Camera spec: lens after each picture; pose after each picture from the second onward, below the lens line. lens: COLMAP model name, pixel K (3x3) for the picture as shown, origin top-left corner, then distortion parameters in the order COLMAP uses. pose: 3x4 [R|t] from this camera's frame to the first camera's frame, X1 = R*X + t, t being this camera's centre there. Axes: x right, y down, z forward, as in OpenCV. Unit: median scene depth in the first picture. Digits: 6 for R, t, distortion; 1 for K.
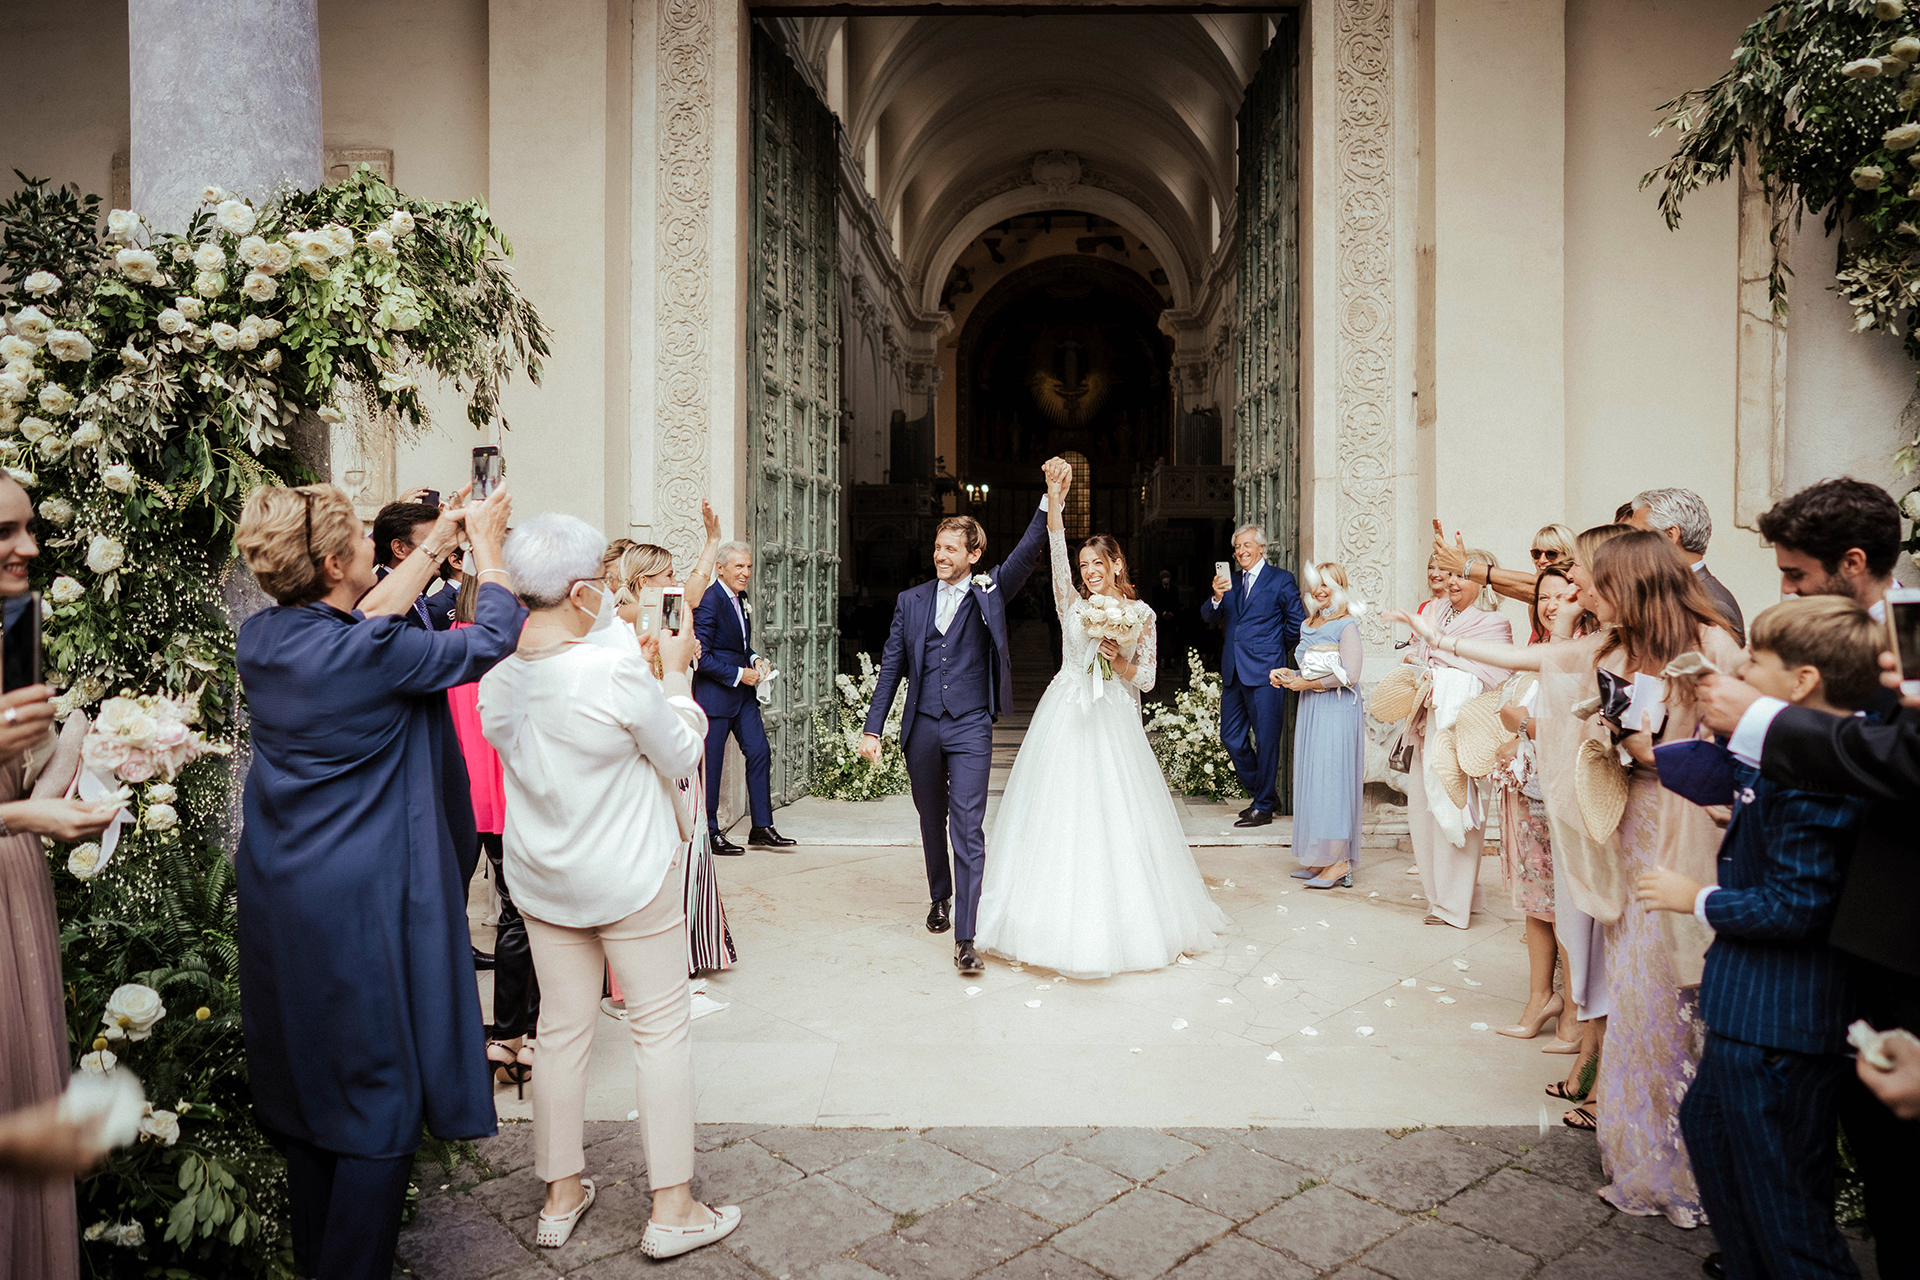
lens RADIAL K [[1345.4, 0, 960.0], [0, 1345.4, 640.0], [0, 0, 1]] dist [-0.000648, -0.002207]
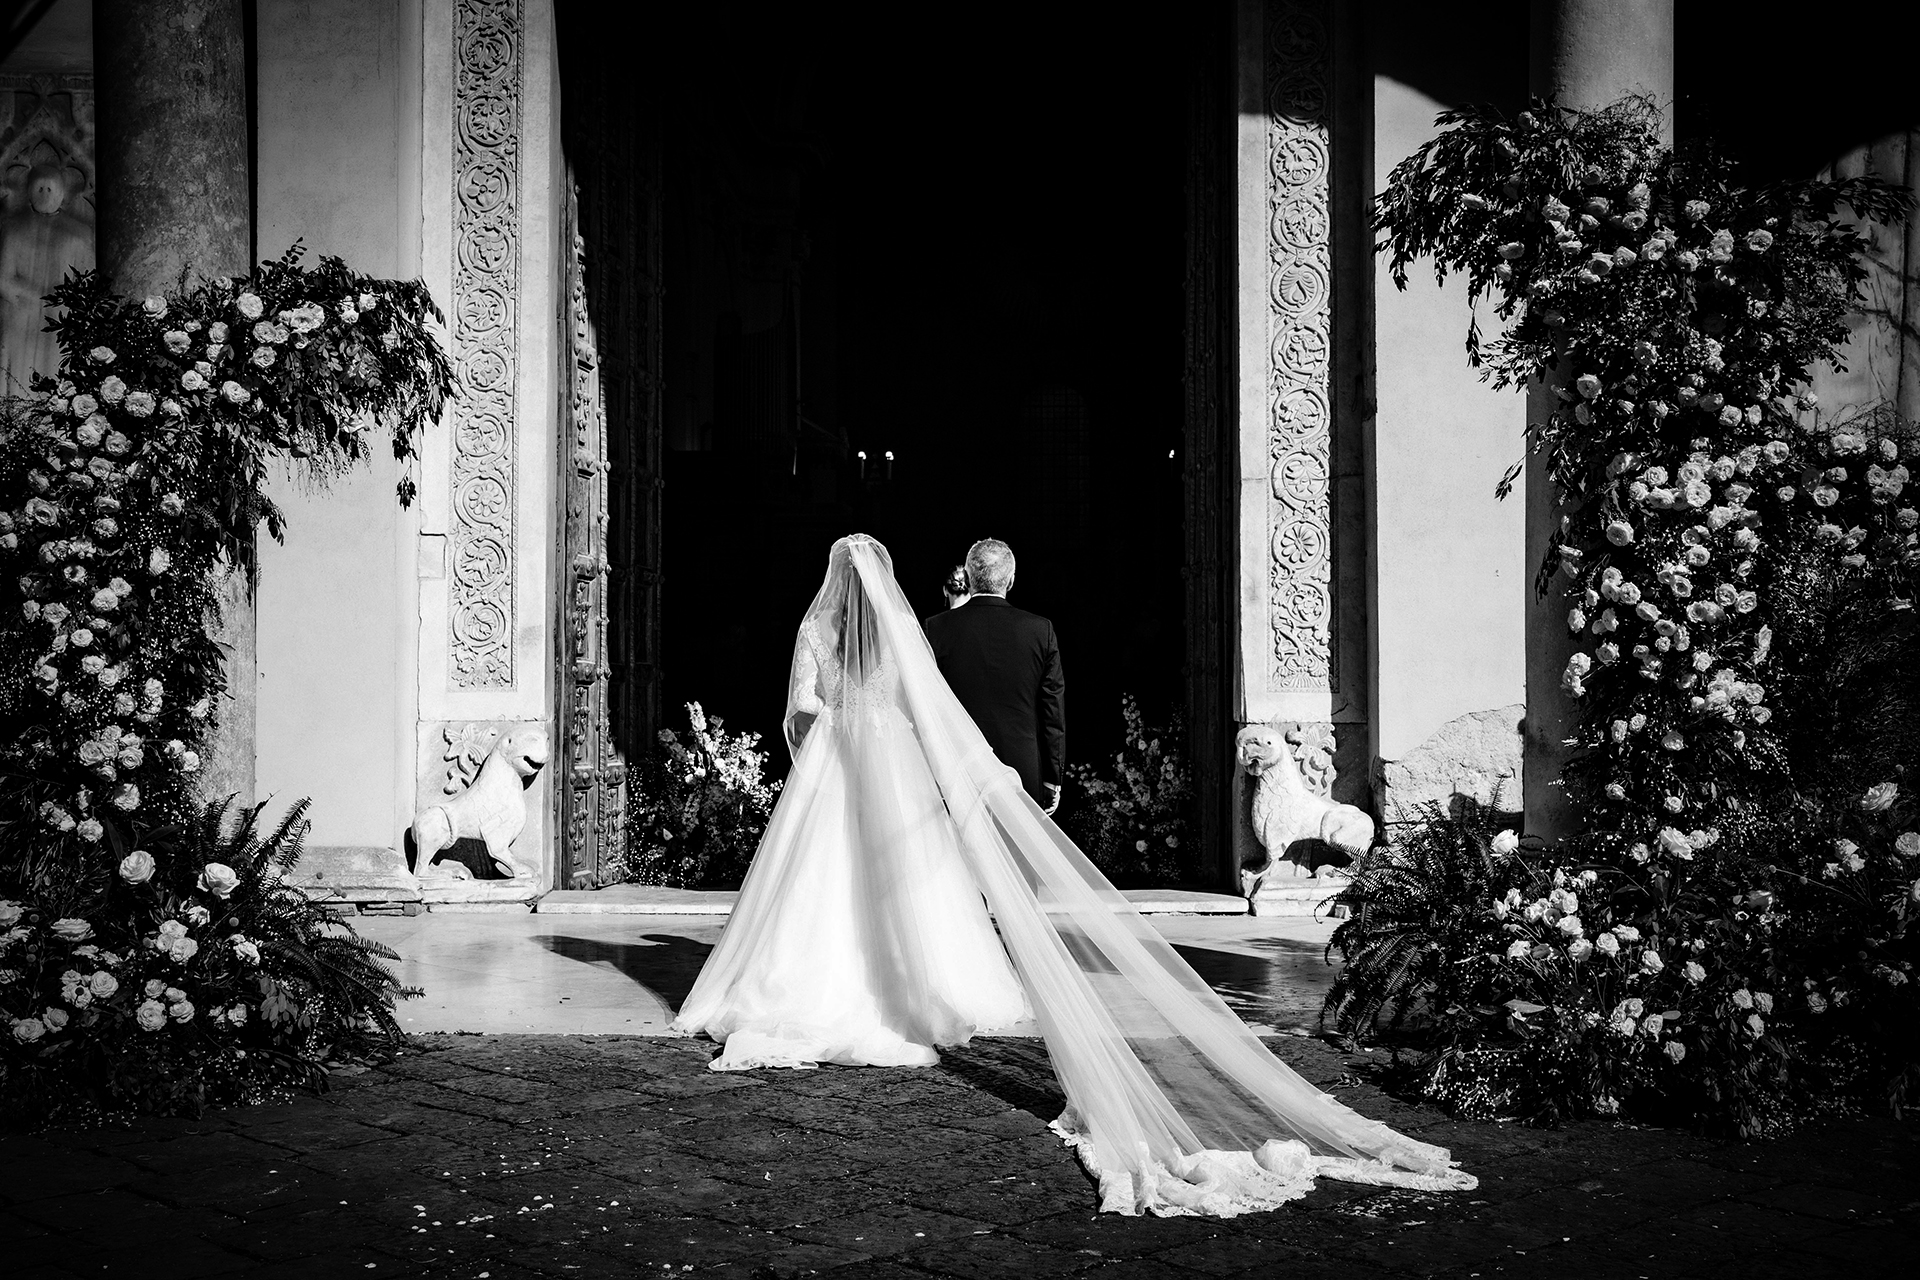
lens RADIAL K [[2768.8, 0, 960.0], [0, 2768.8, 640.0], [0, 0, 1]] dist [-0.018337, -0.012360]
pose [[0.999228, 0.000422, 0.039275, 0.020671], [0.001244, 0.999100, -0.042405, 0.052807], [-0.039257, 0.042421, 0.998328, -0.709925]]
